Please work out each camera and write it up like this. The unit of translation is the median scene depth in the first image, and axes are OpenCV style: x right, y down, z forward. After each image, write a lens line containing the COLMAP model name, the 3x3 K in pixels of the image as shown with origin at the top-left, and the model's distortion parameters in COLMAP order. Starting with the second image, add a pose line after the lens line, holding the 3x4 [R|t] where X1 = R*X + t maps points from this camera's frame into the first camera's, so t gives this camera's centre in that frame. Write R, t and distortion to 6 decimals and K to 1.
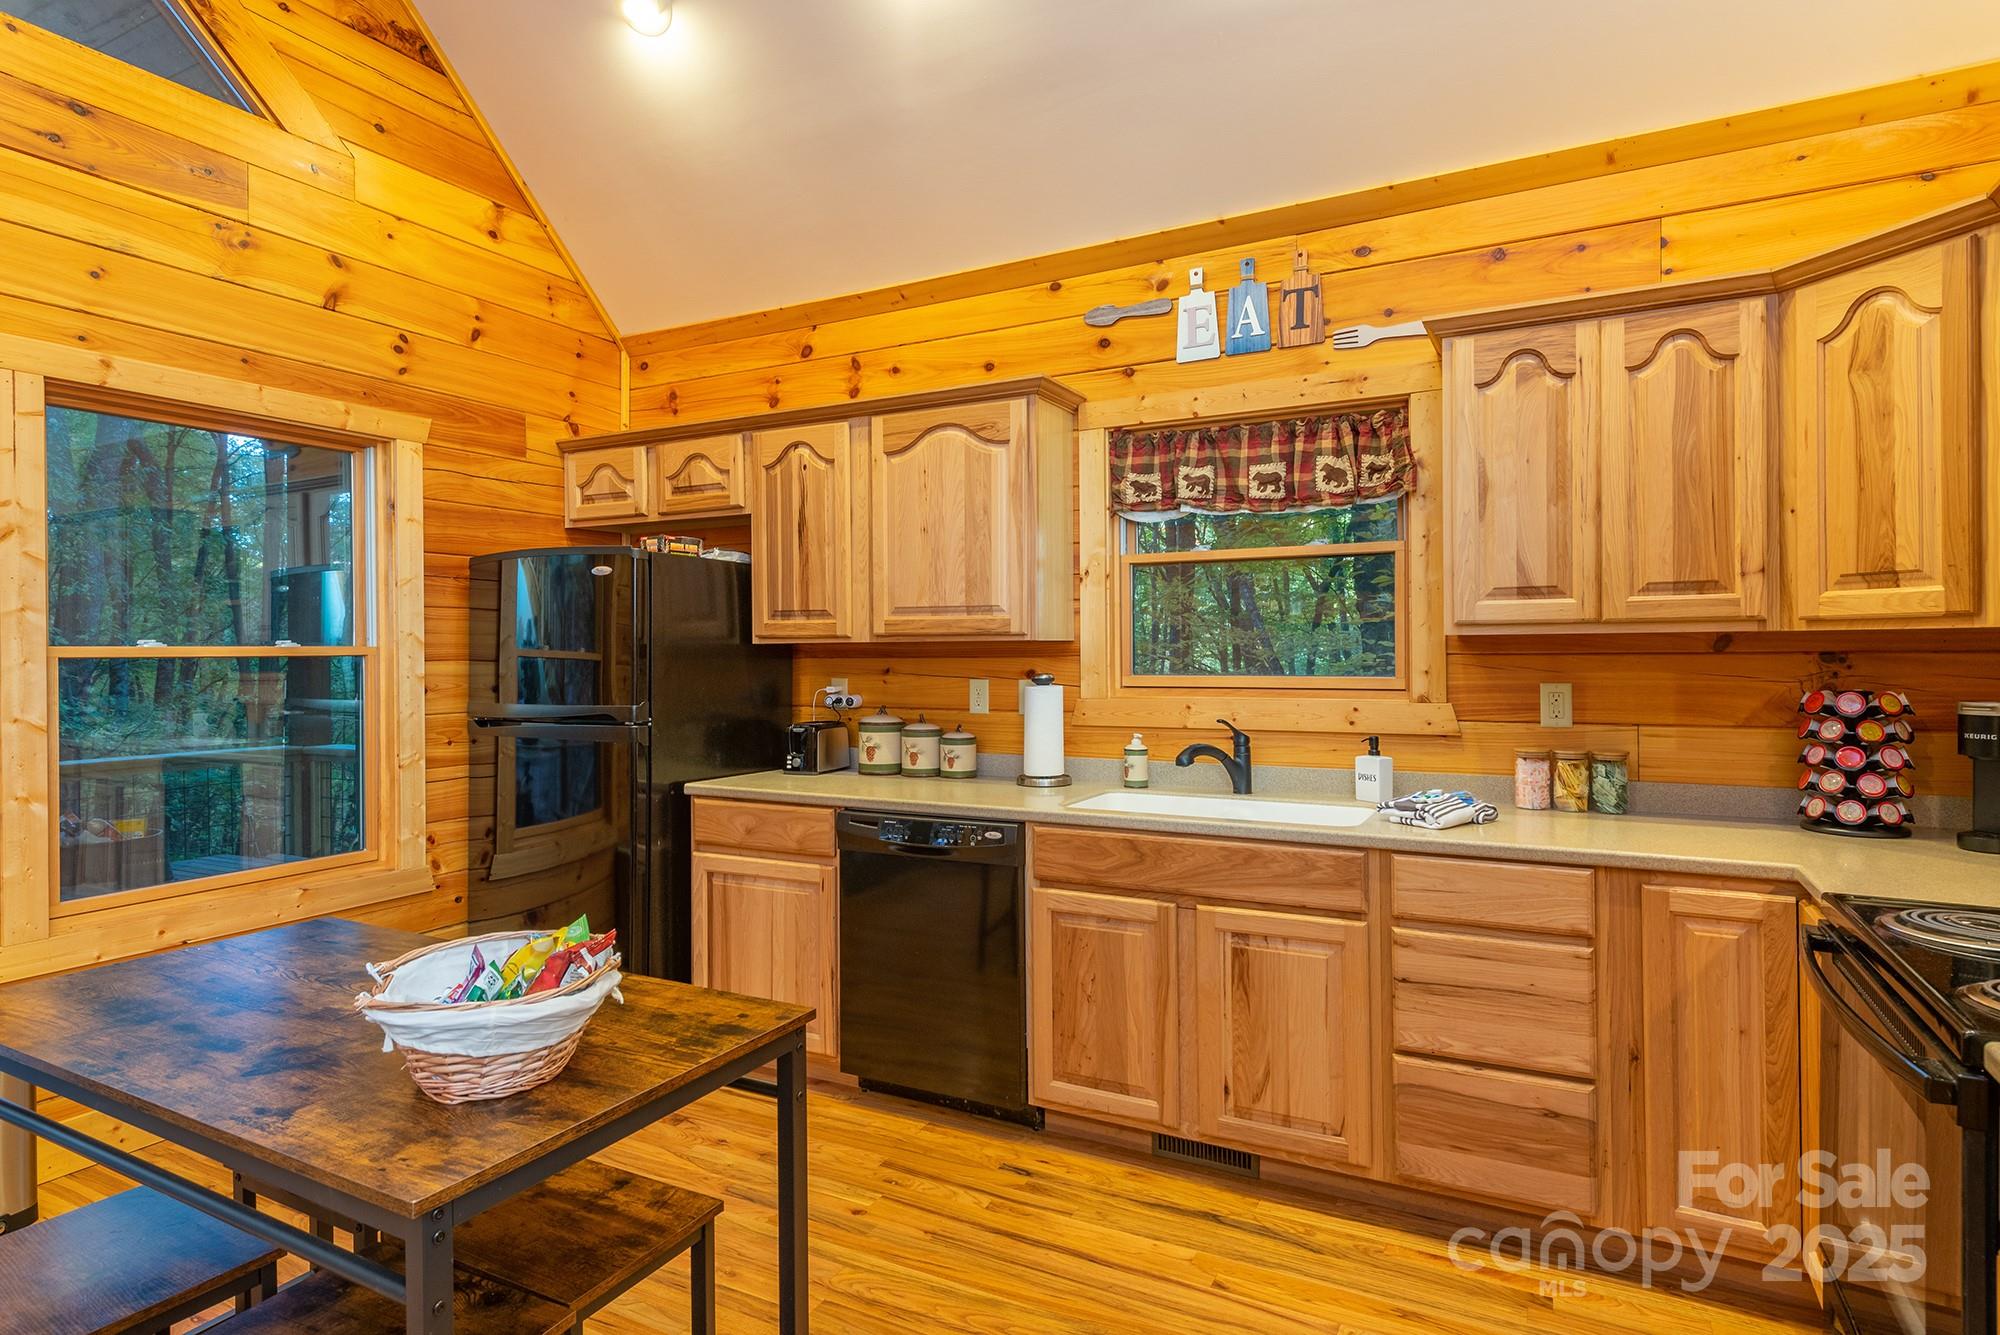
lens RADIAL K [[1064.6, 0, 998.9], [0, 1064.6, 656.9], [0, 0, 1]] dist [0.020002, -0.009431]
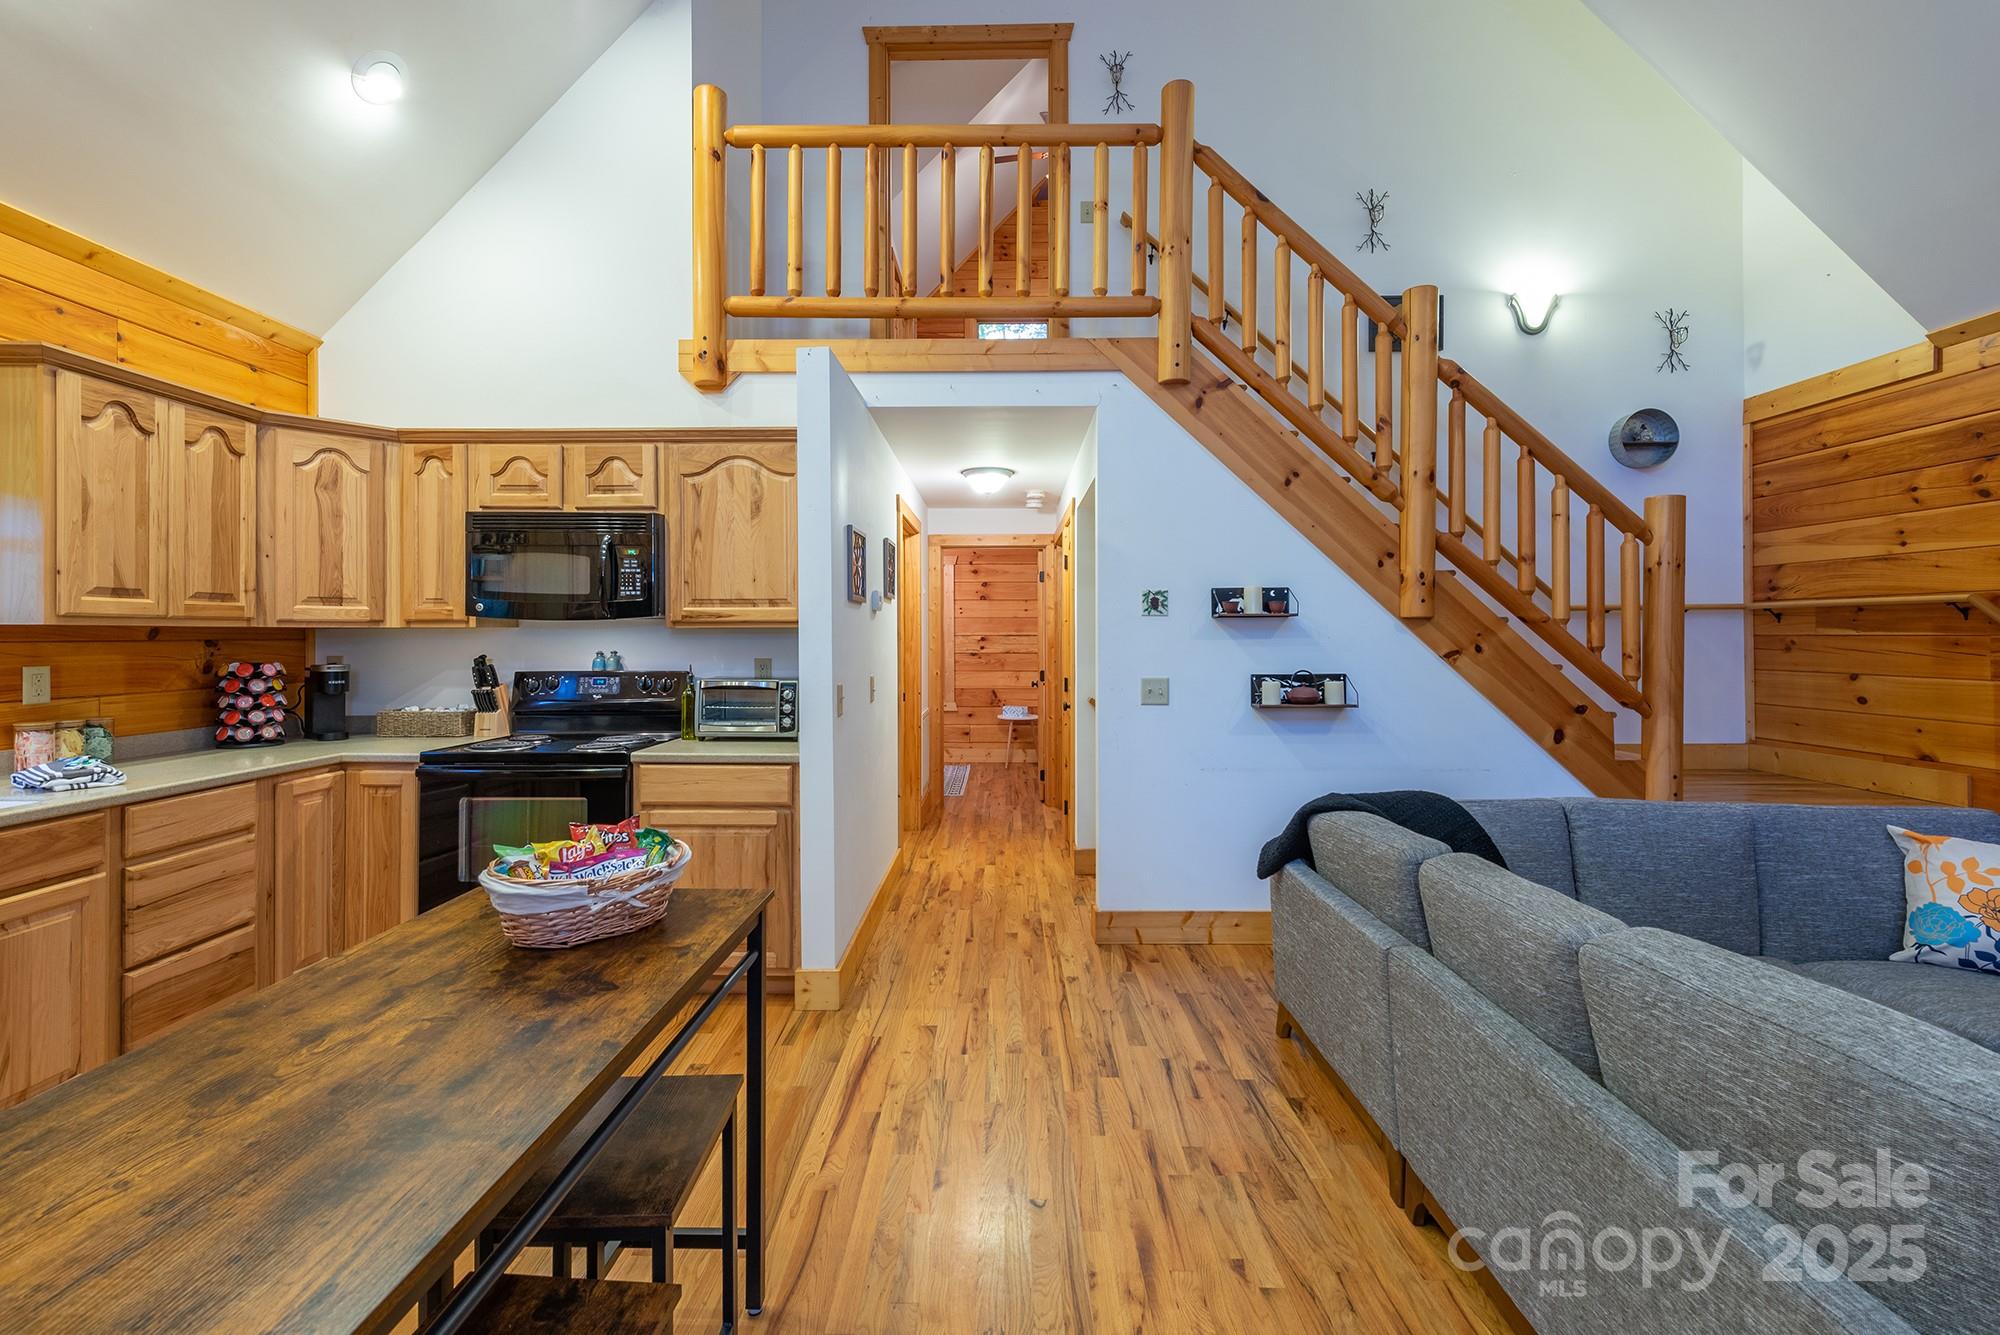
lens RADIAL K [[845.2, 0, 989.2], [0, 845.2, 631.4], [0, 0, 1]] dist [0.016303, -0.004829]
pose [[-0.450166, 0.012339, 0.892860, -0.755588], [0.010515, 0.999908, -0.008517, 0.004639], [-0.892883, 0.005554, -0.450254, 0.461090]]
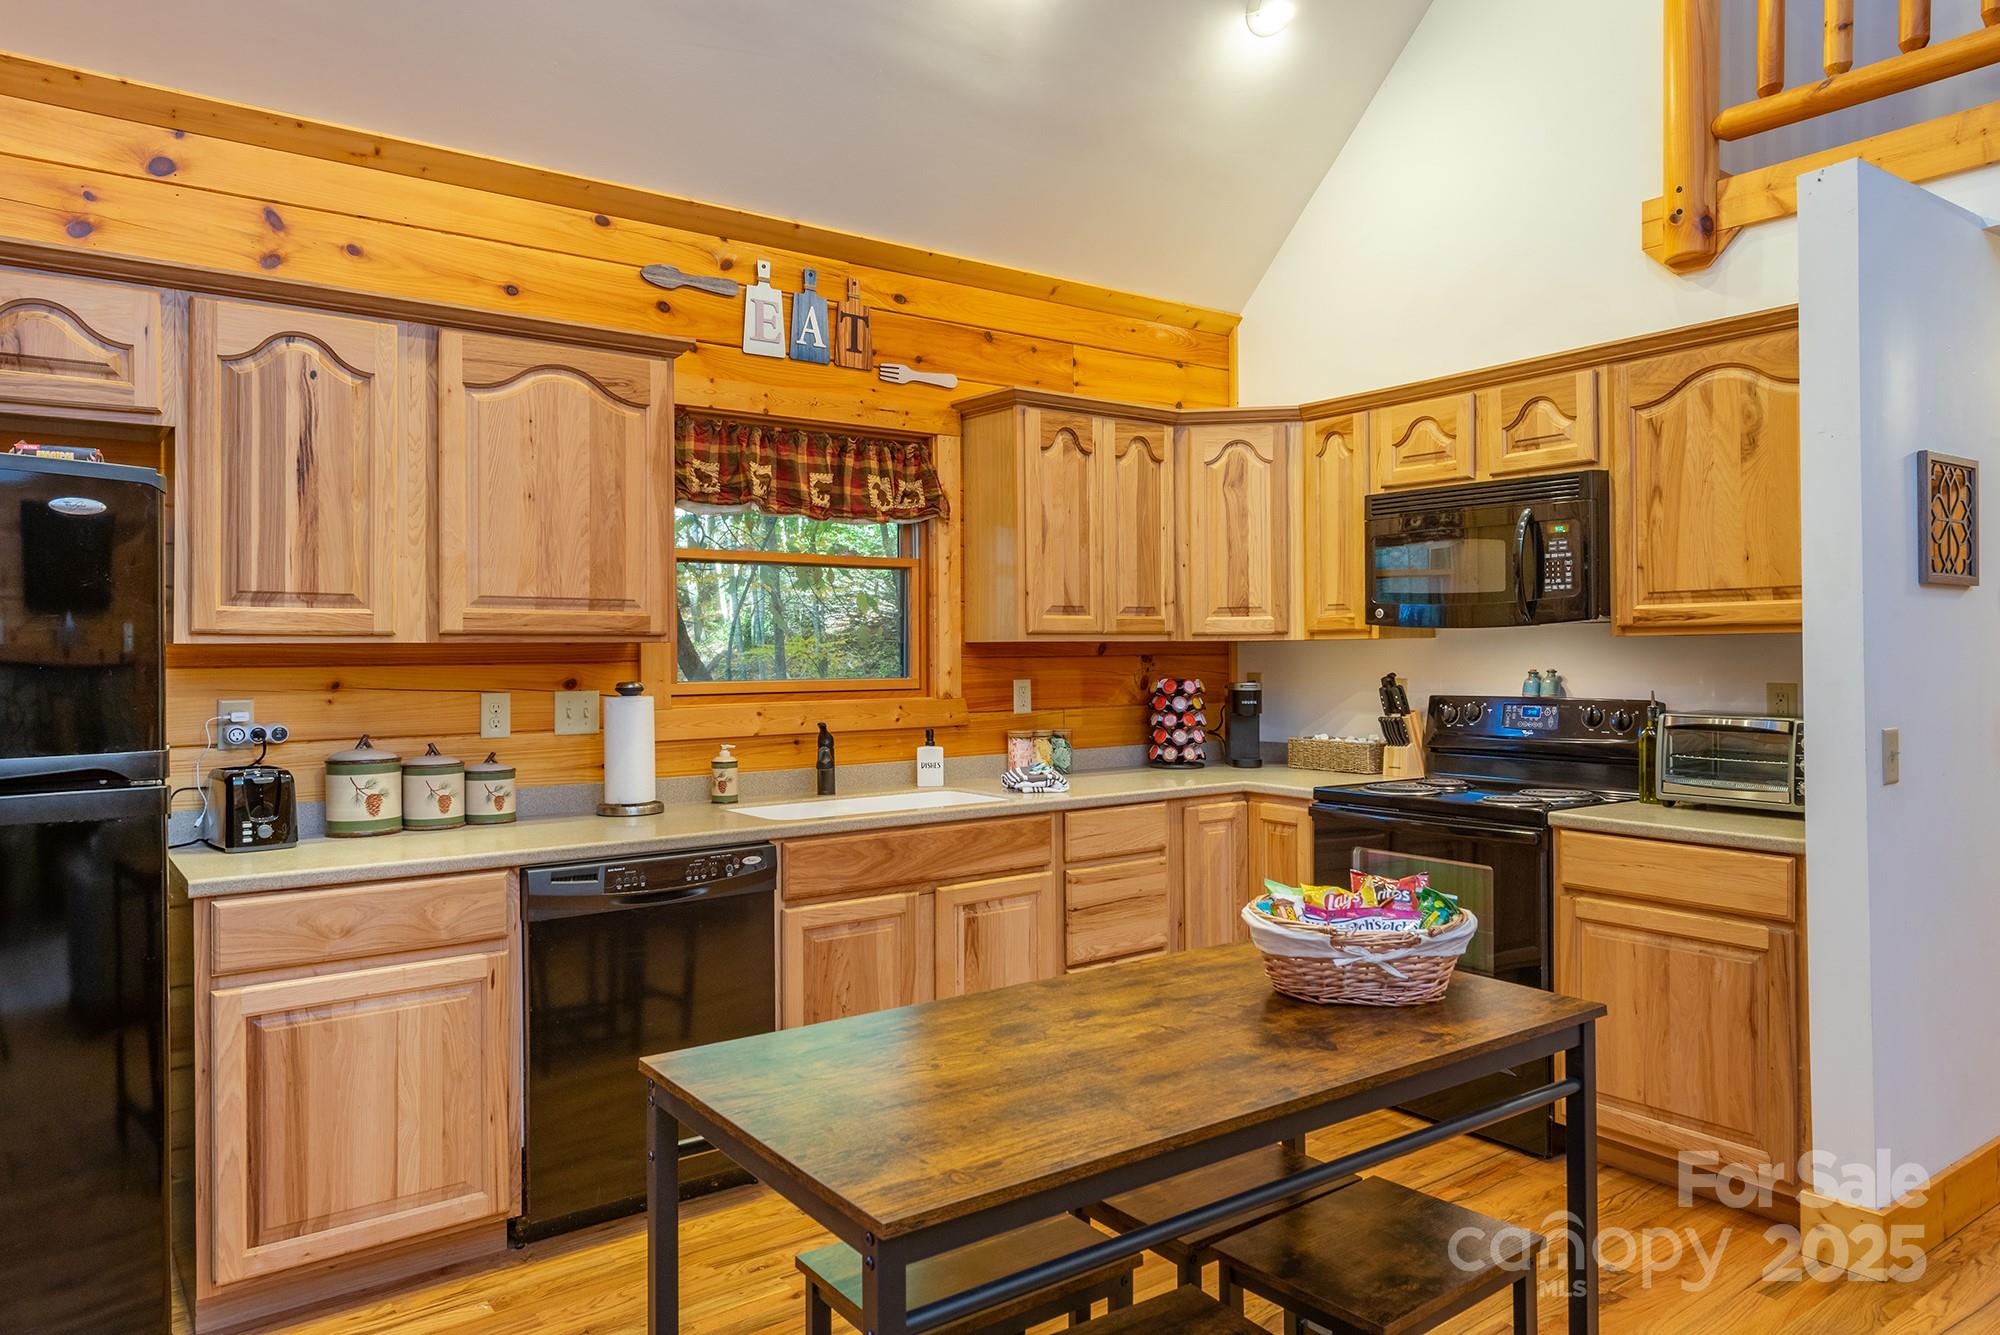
lens RADIAL K [[1305.3, 0, 1001.3], [0, 1305.3, 658.7], [0, 0, 1]] dist [0.024671, -0.013748]
pose [[0.430355, -0.000425, 0.902660, -0.869846], [0.010792, 0.999931, -0.004675, 0.006034], [-0.902595, 0.011753, 0.430330, 0.324692]]
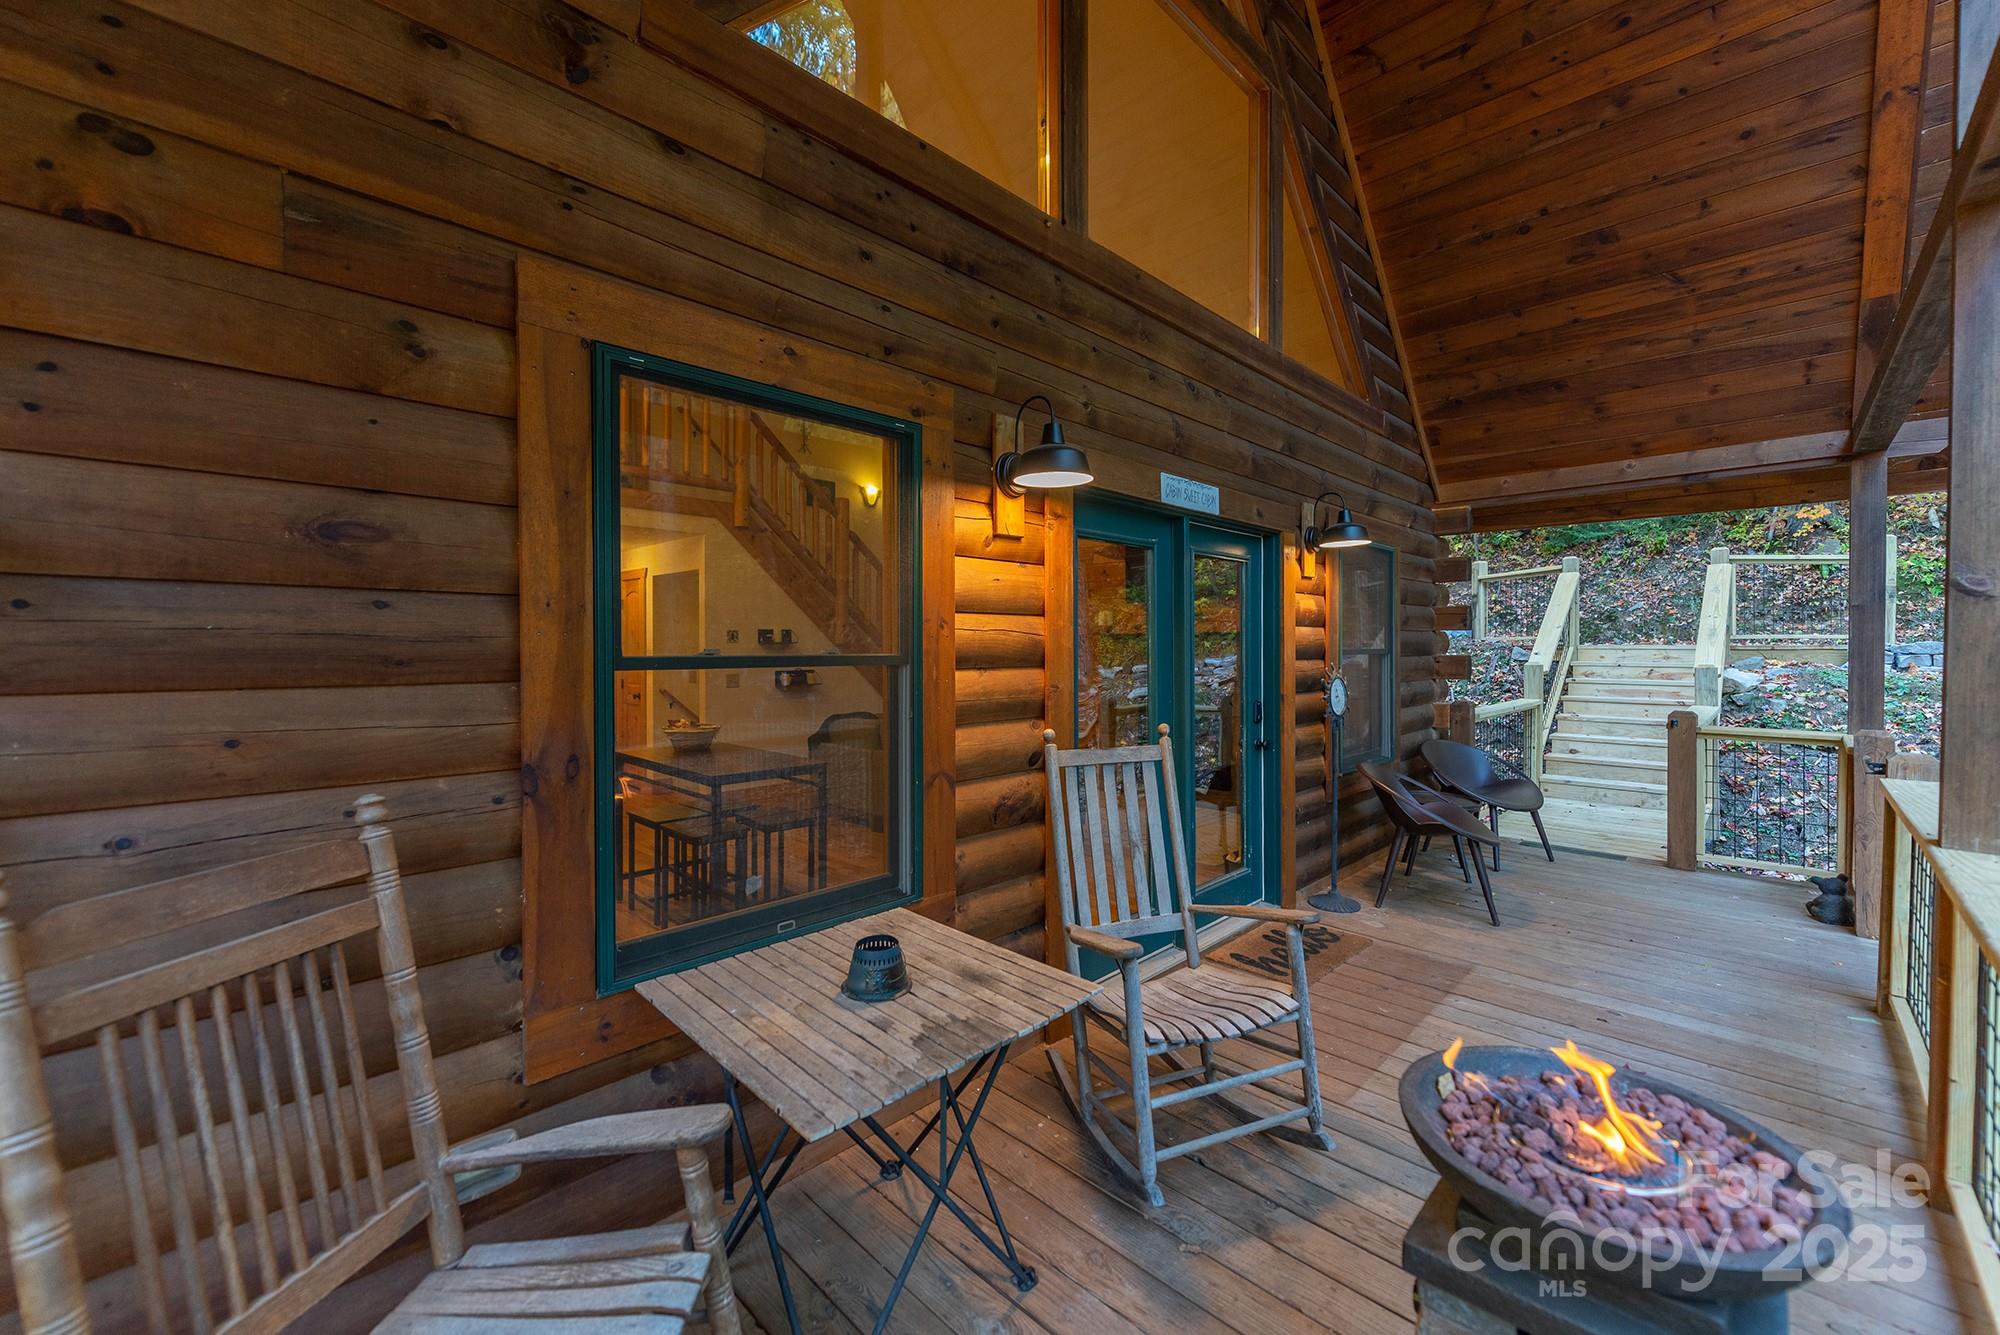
lens RADIAL K [[774.7, 0, 977.4], [0, 774.7, 651.6], [0, 0, 1]] dist [0.014218, -0.005064]
pose [[-0.954919, 0.005800, 0.296809, -1.107765], [0.009886, 0.999876, 0.012267, -0.020906], [-0.296701, 0.014648, -0.954858, 1.619545]]
